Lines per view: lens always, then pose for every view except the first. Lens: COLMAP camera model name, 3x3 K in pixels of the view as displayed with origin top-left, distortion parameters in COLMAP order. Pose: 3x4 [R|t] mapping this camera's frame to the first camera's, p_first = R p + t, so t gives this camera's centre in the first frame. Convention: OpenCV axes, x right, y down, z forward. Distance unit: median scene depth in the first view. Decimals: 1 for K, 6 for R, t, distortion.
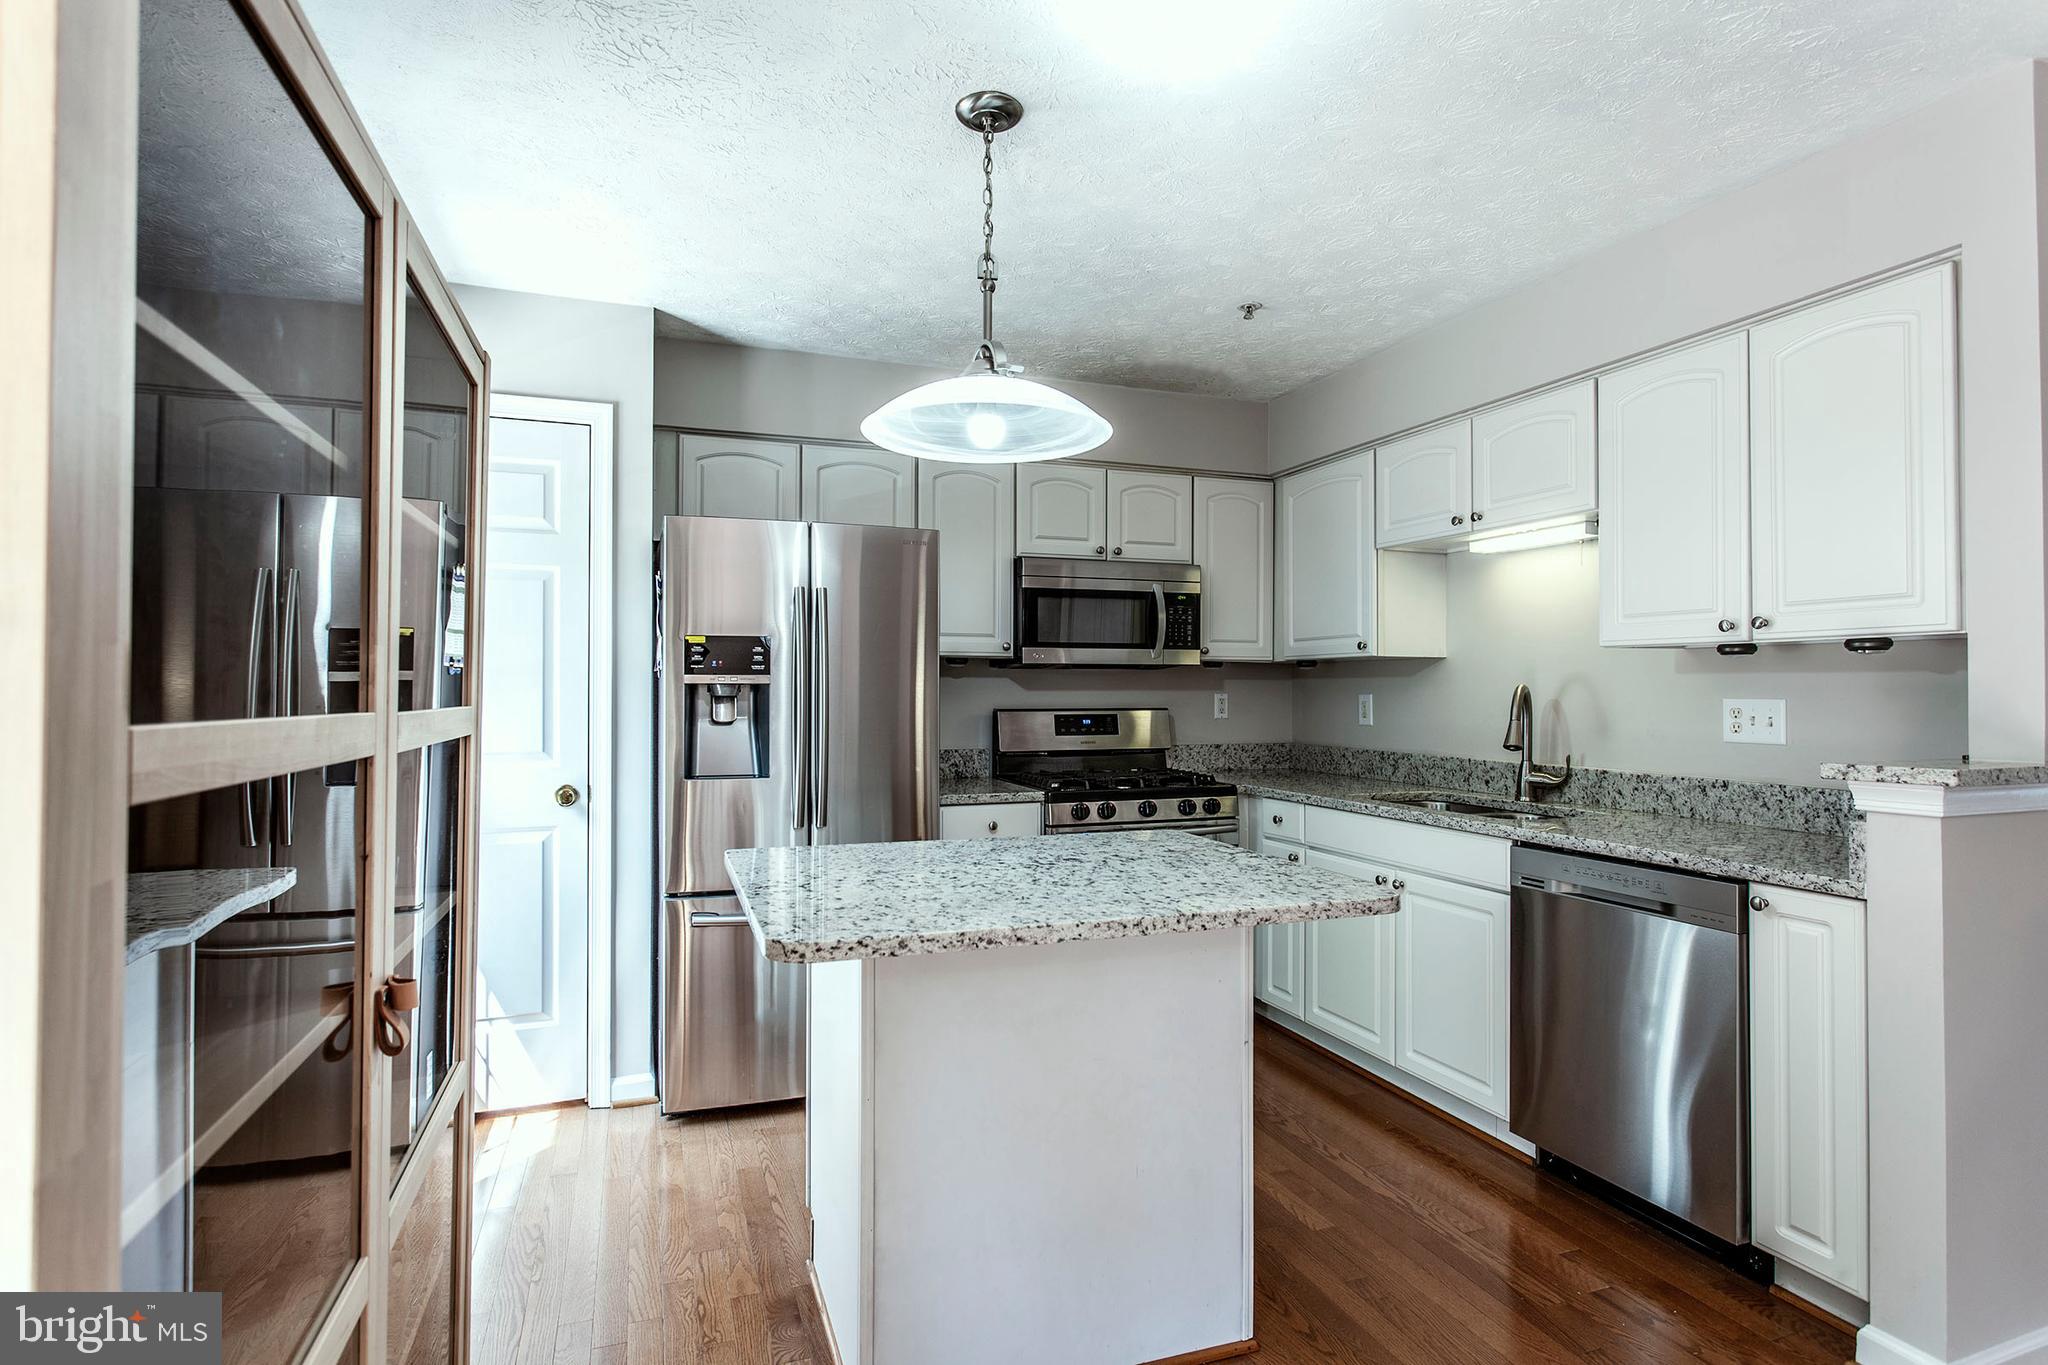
lens RADIAL K [[1047.2, 0, 1009.7], [0, 1047.2, 681.9], [0, 0, 1]] dist [0.000307, 0.001907]
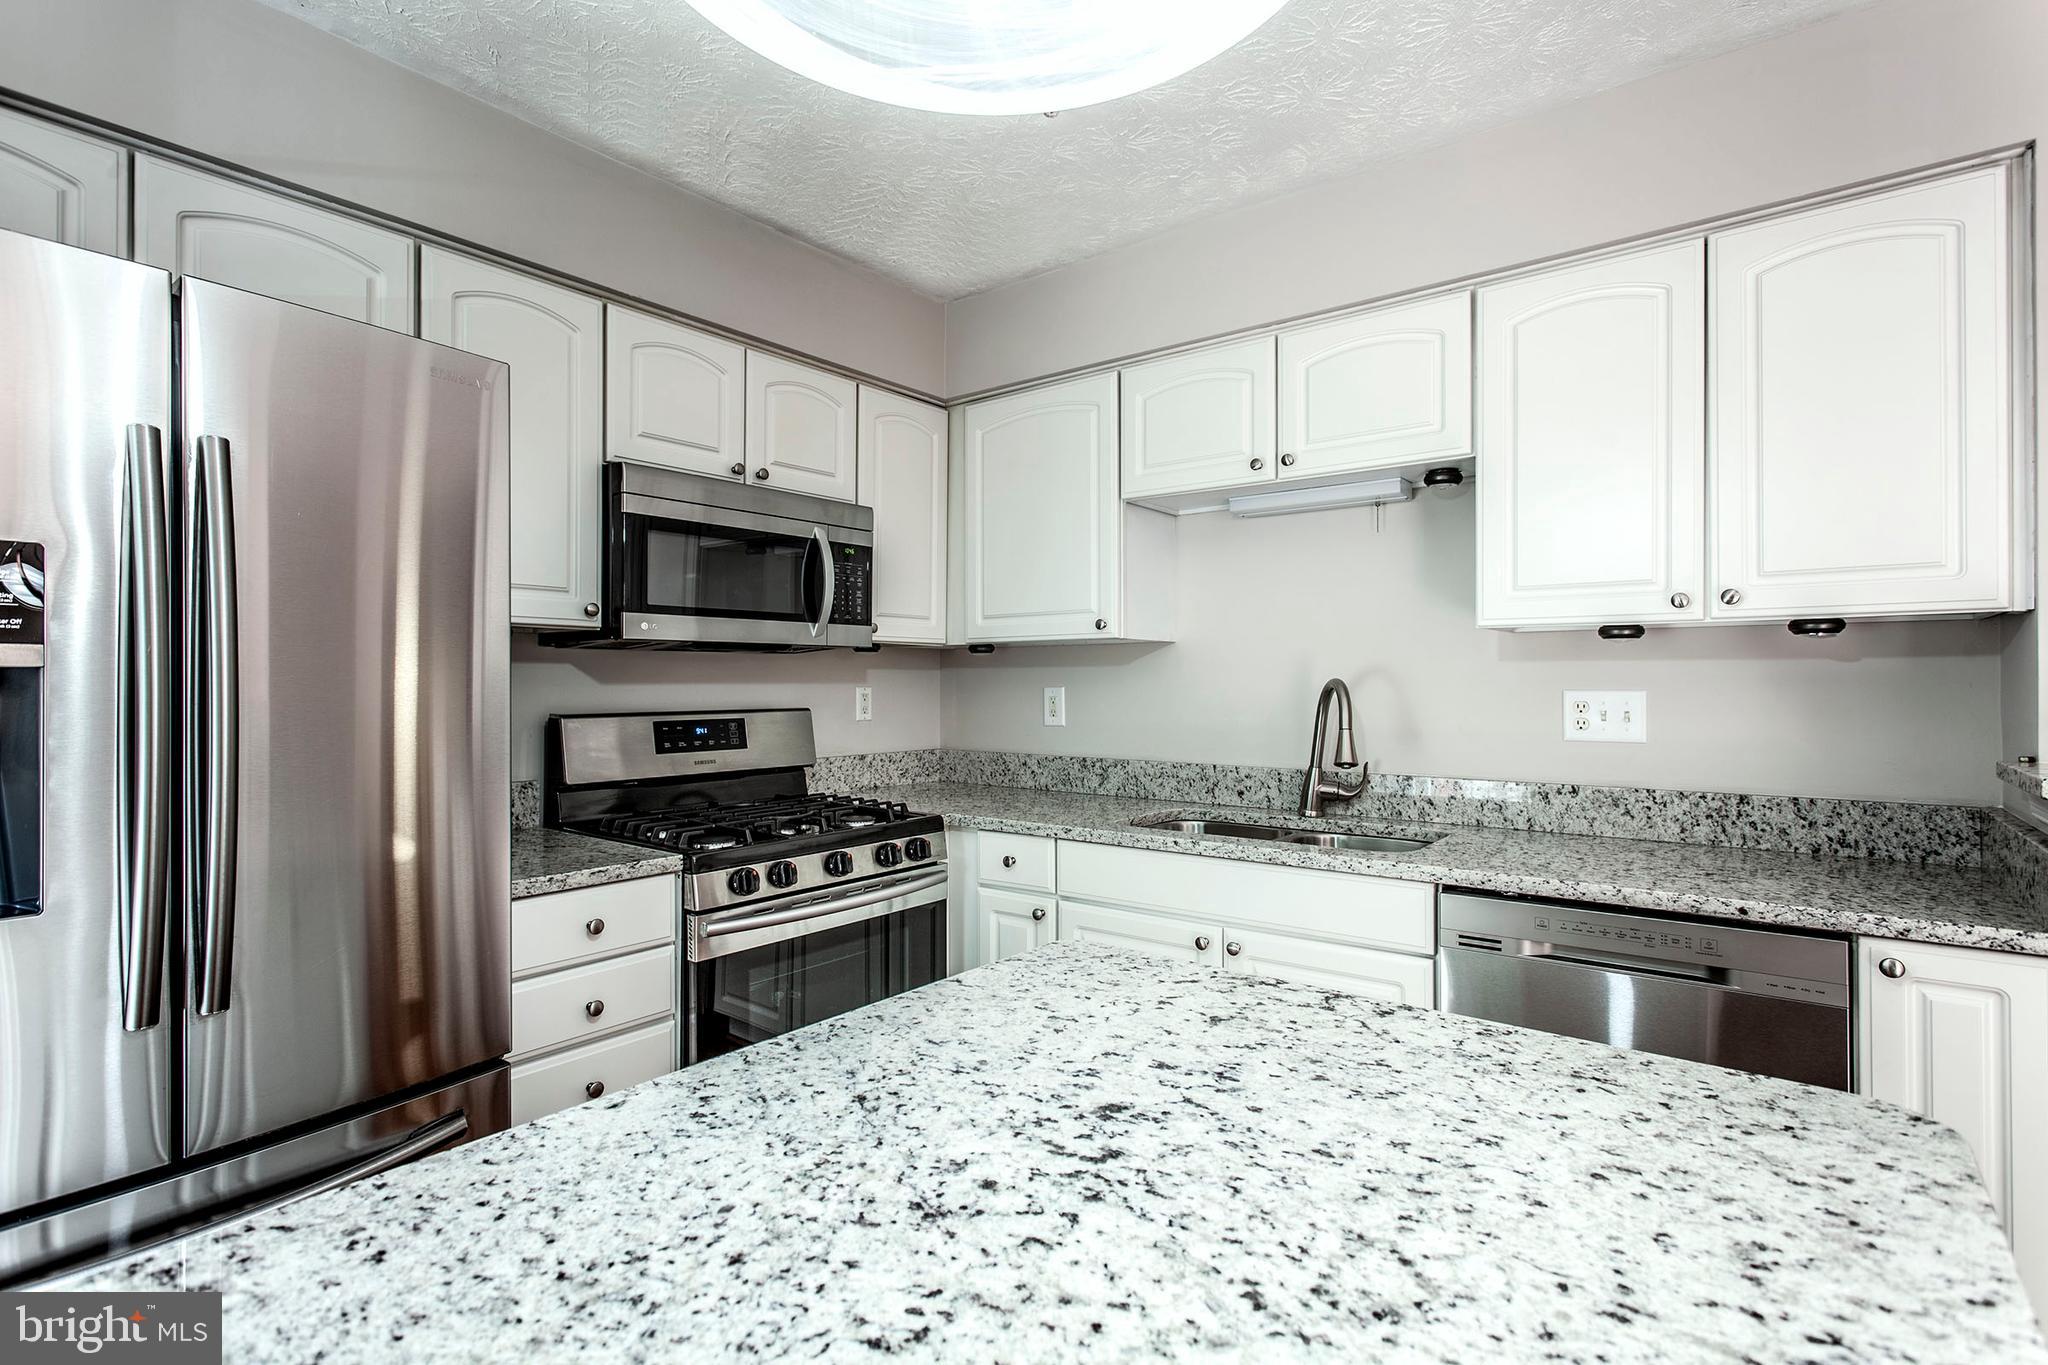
lens RADIAL K [[978.5, 0, 1018.2], [0, 978.5, 679.8], [0, 0, 1]] dist [0.004764, -0.001155]
pose [[0.845750, -0.000286, 0.533579, -0.101318], [-0.001356, 0.999995, 0.002685, 0.004419], [-0.533578, -0.002995, 0.845746, 0.432087]]
